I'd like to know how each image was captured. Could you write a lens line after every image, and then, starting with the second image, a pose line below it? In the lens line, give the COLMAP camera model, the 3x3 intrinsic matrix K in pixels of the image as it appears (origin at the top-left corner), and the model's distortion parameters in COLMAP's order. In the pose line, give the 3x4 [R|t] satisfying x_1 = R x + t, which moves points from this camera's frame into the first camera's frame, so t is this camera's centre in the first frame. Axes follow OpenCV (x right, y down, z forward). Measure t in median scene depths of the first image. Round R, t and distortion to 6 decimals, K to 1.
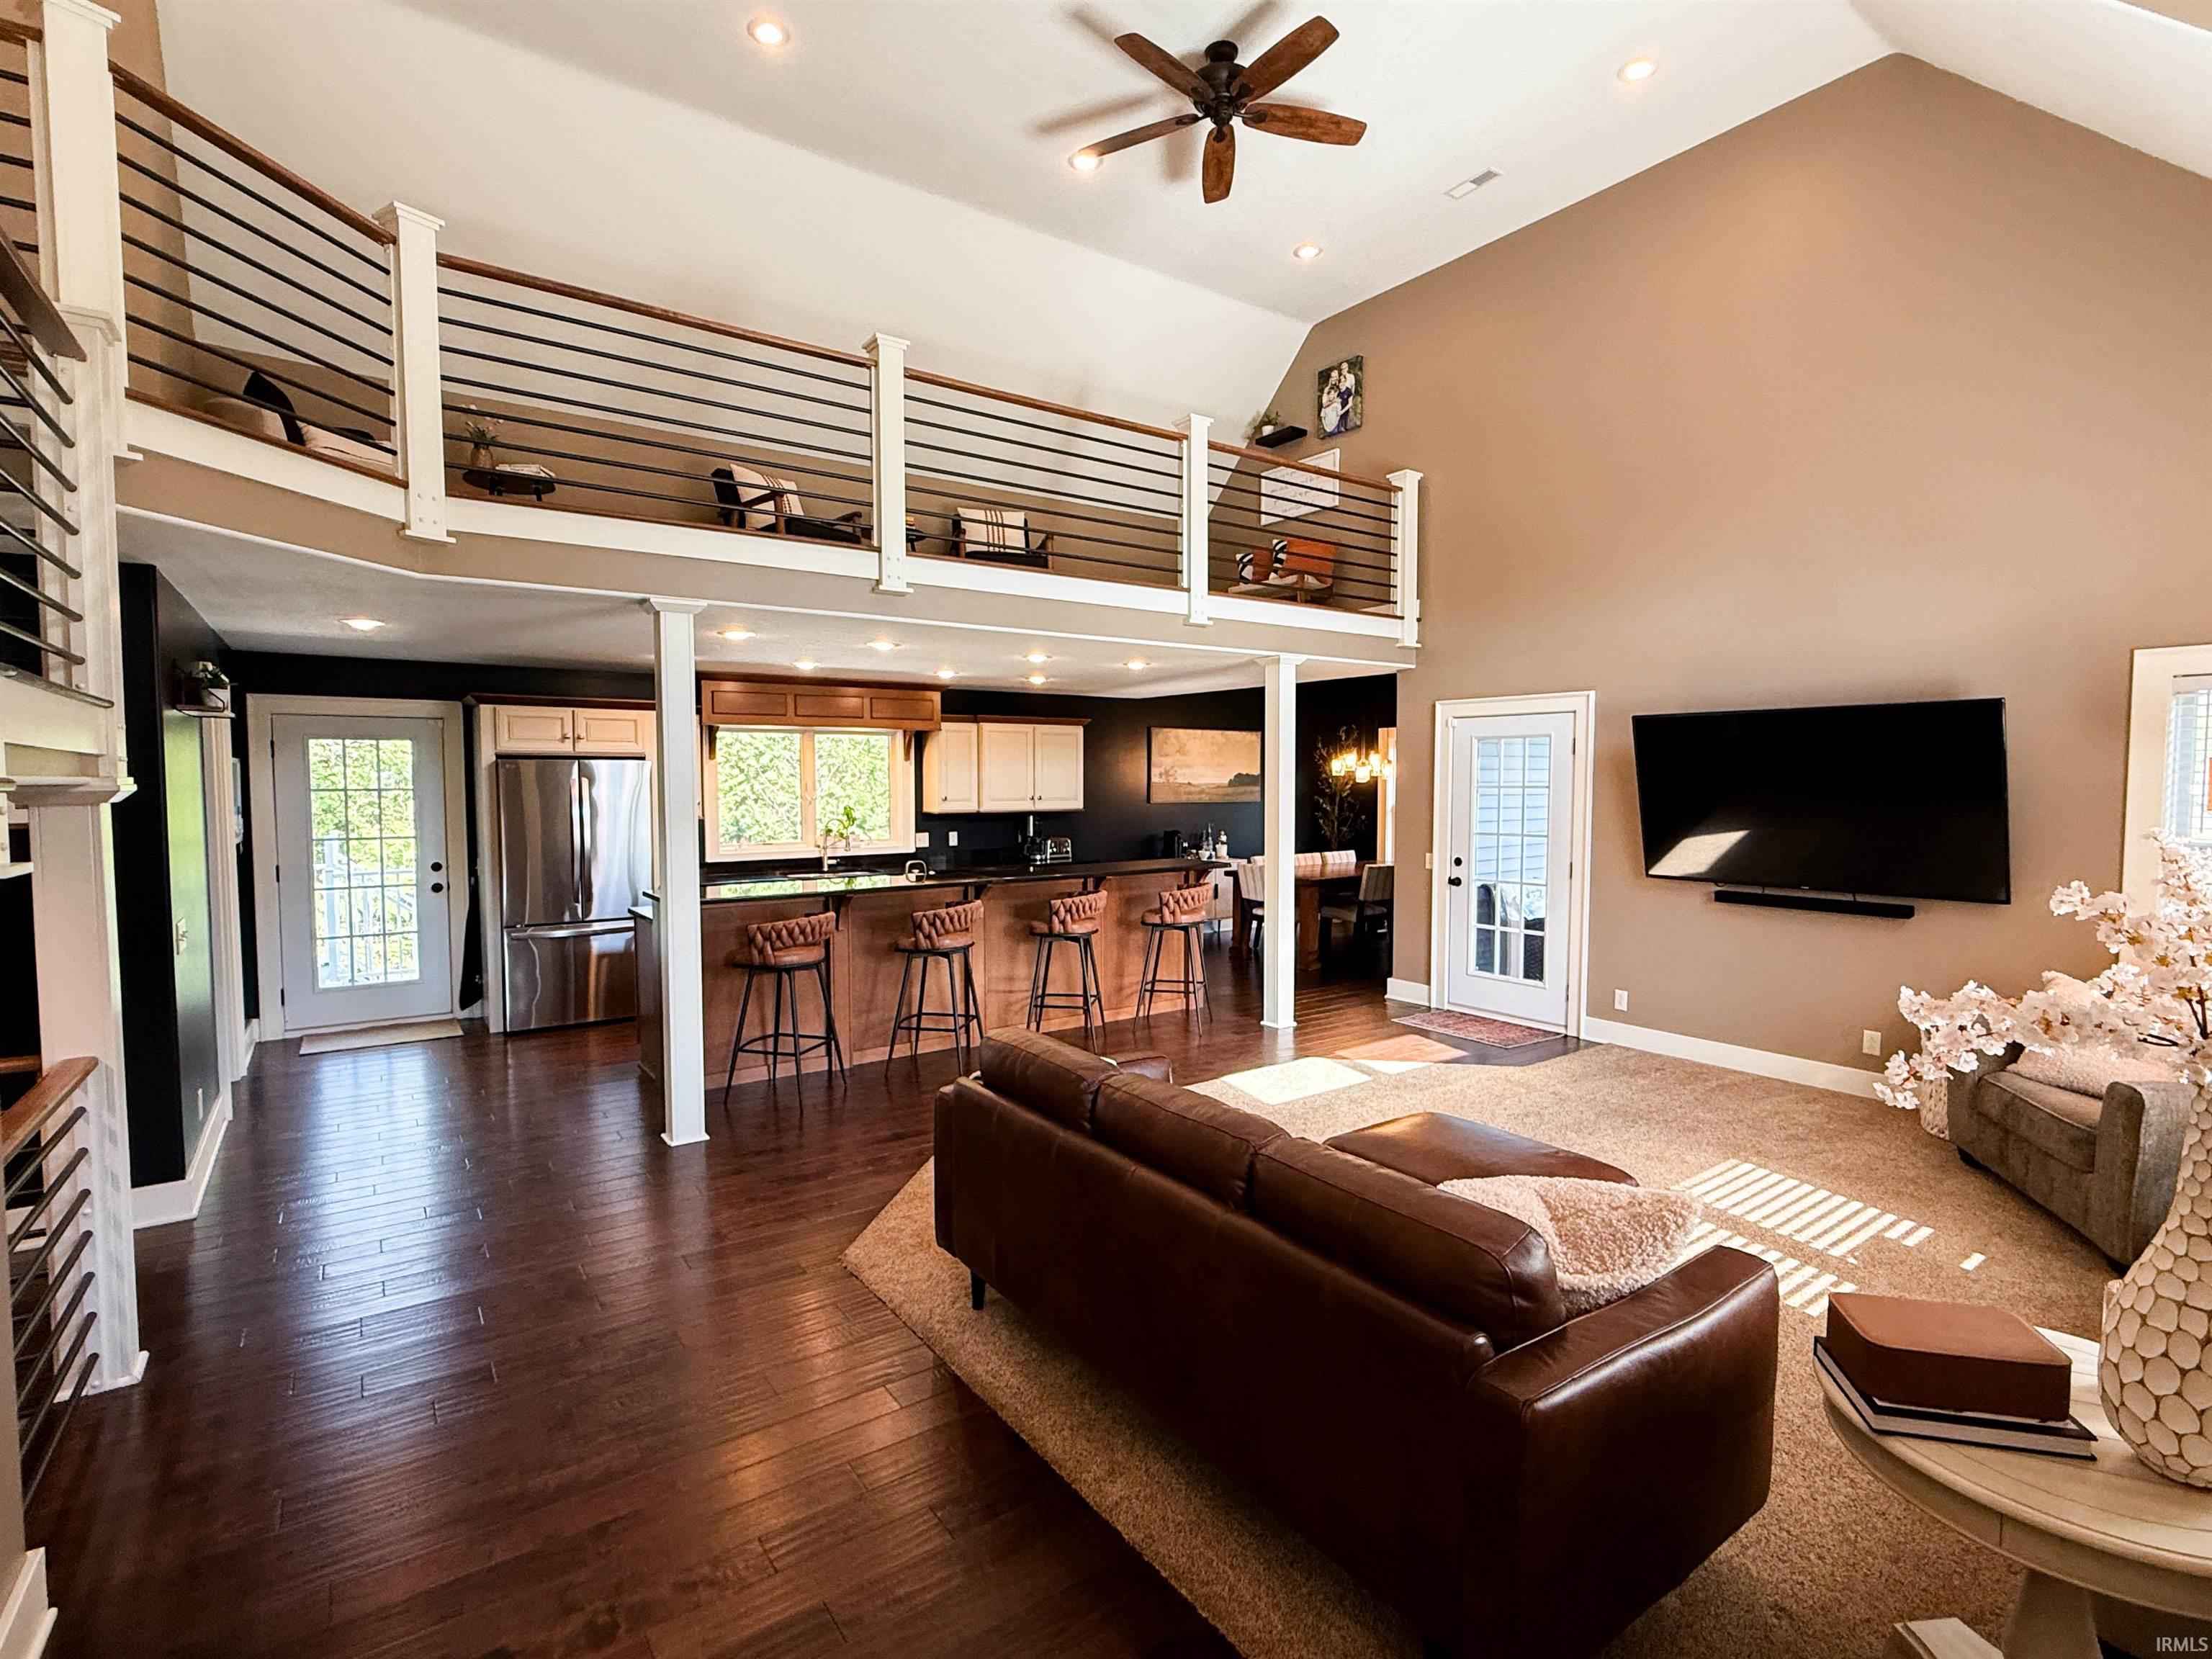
lens RADIAL K [[1024.0, 0, 1073.0], [0, 1024.0, 840.3], [0, 0, 1]] dist [-0.002049, -0.000095]
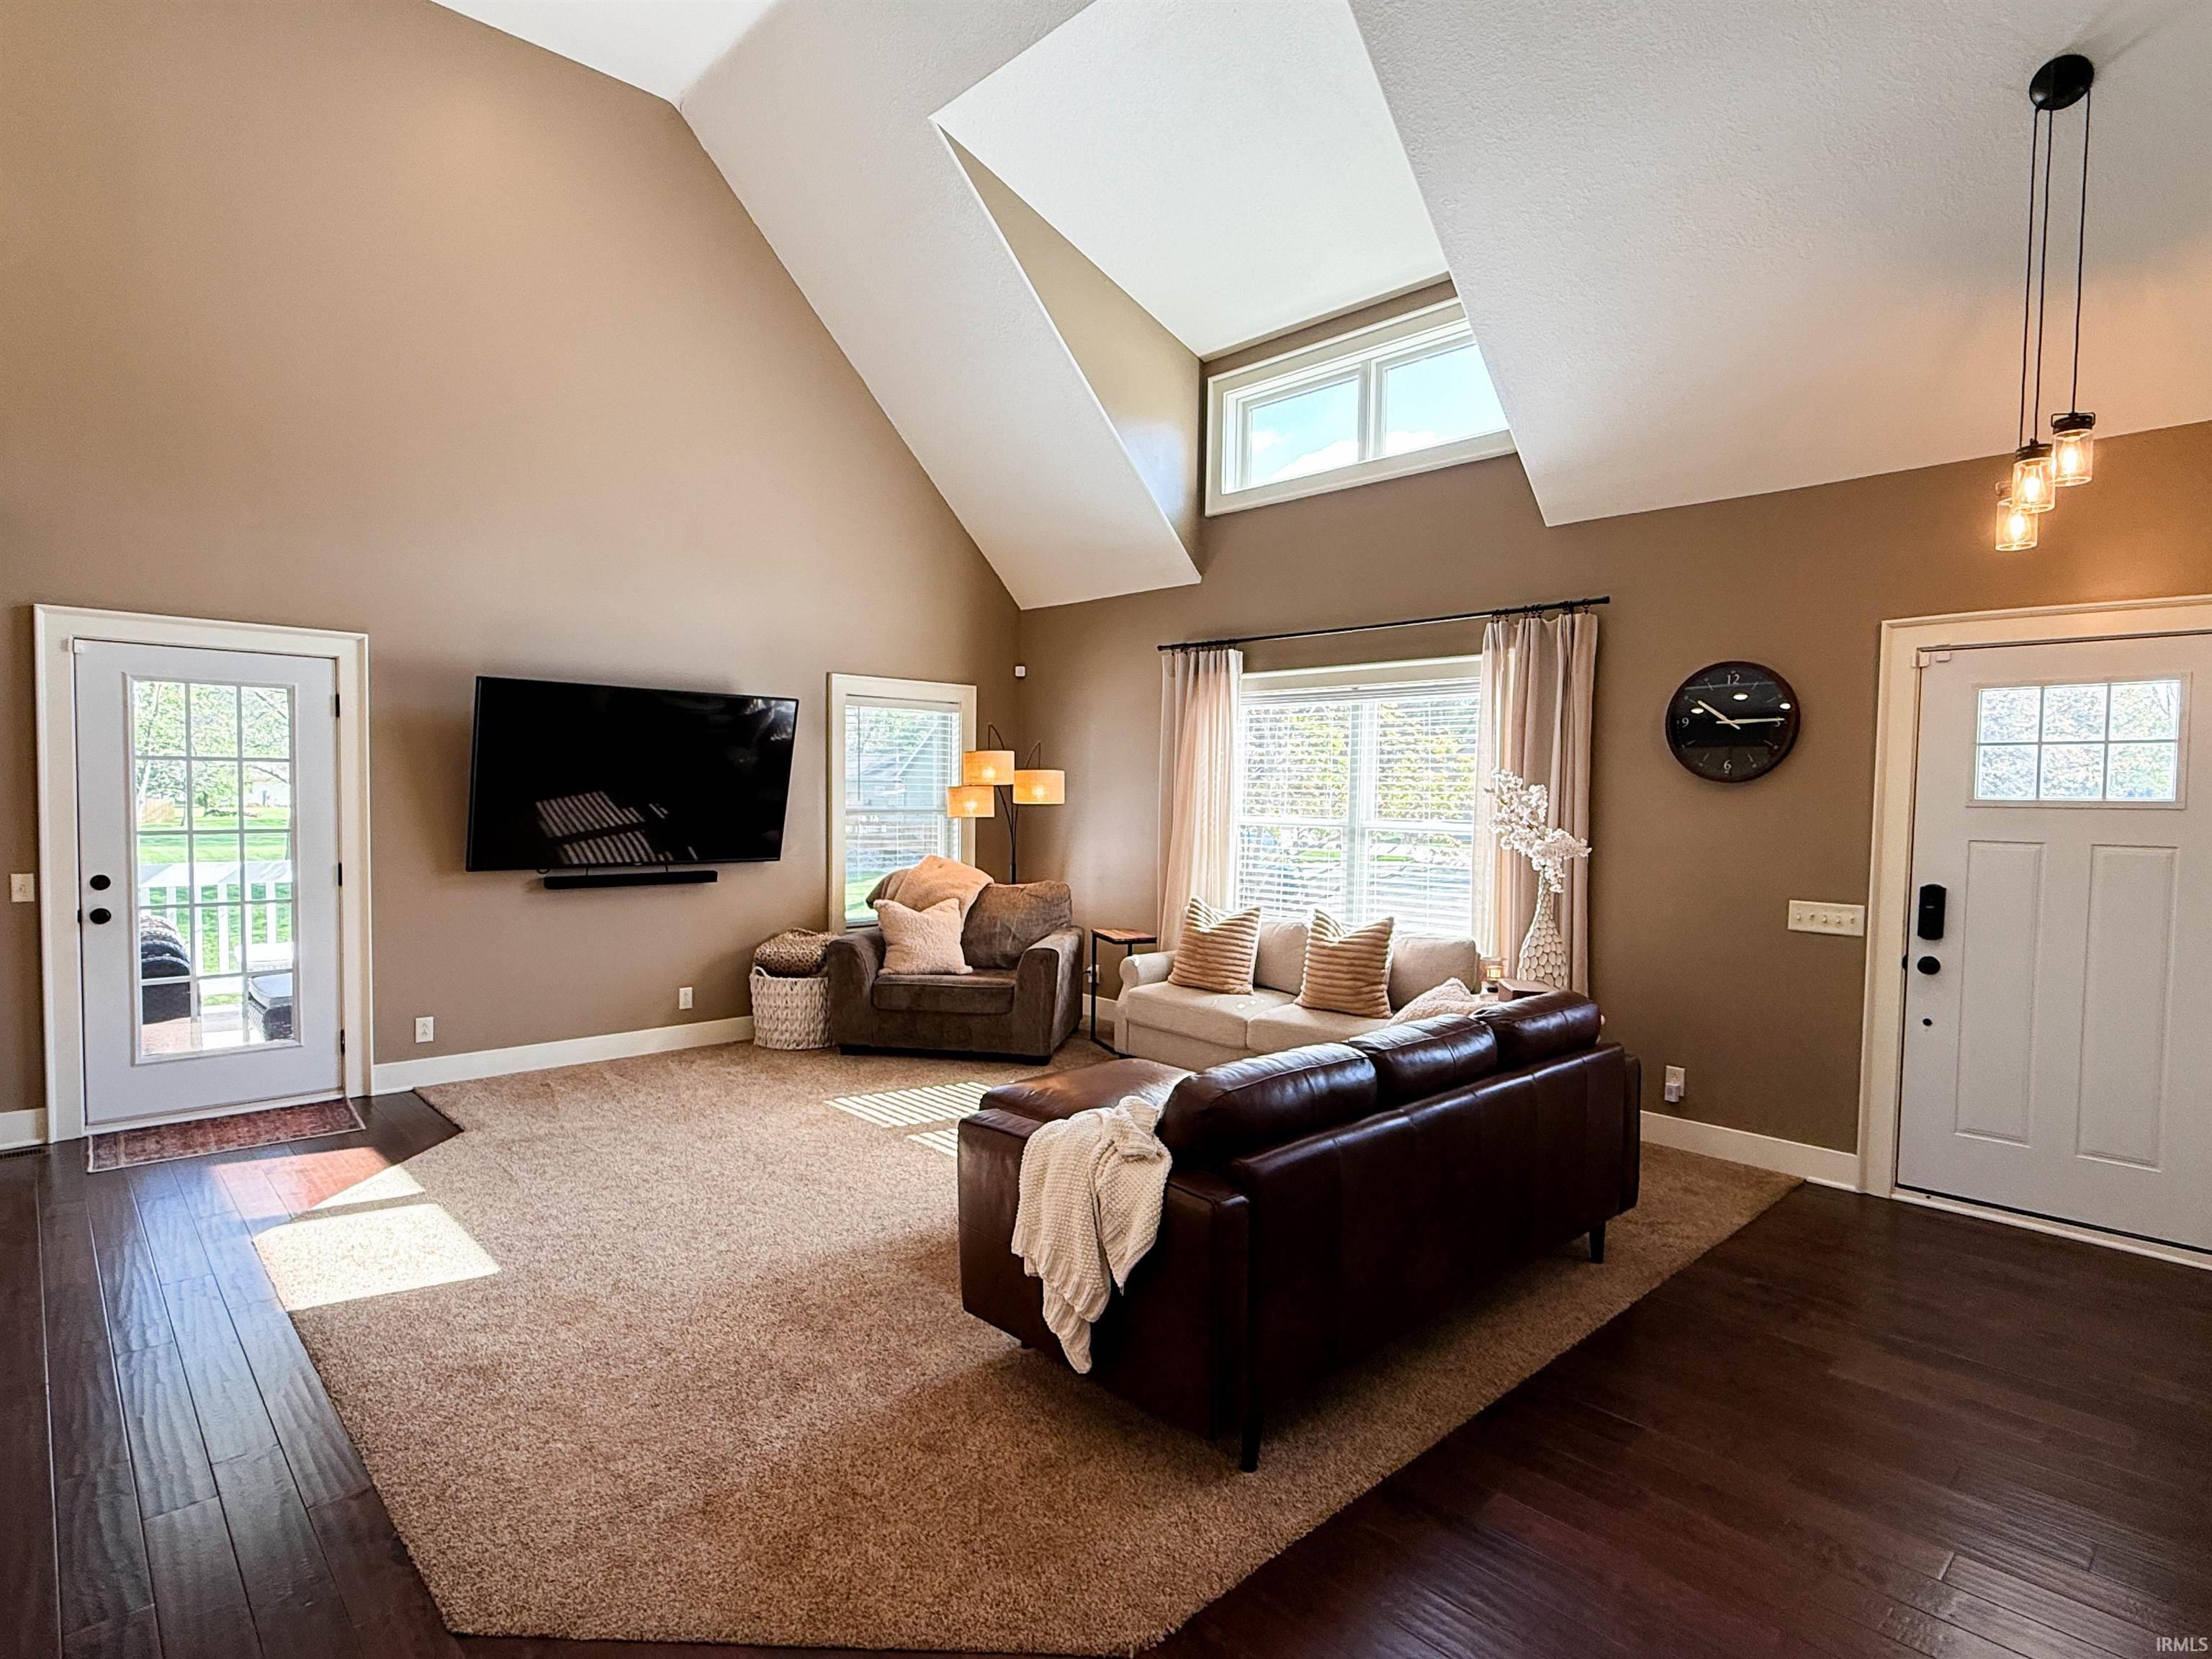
lens RADIAL K [[1175.0, 0, 1101.8], [0, 1175.0, 839.4], [0, 0, 1]] dist [-0.000443, -0.000364]
pose [[-0.144446, -0.041074, 0.988660, -0.491880], [0.046483, 0.997753, 0.048243, -0.012613], [-0.988420, 0.052924, -0.142212, 0.674633]]
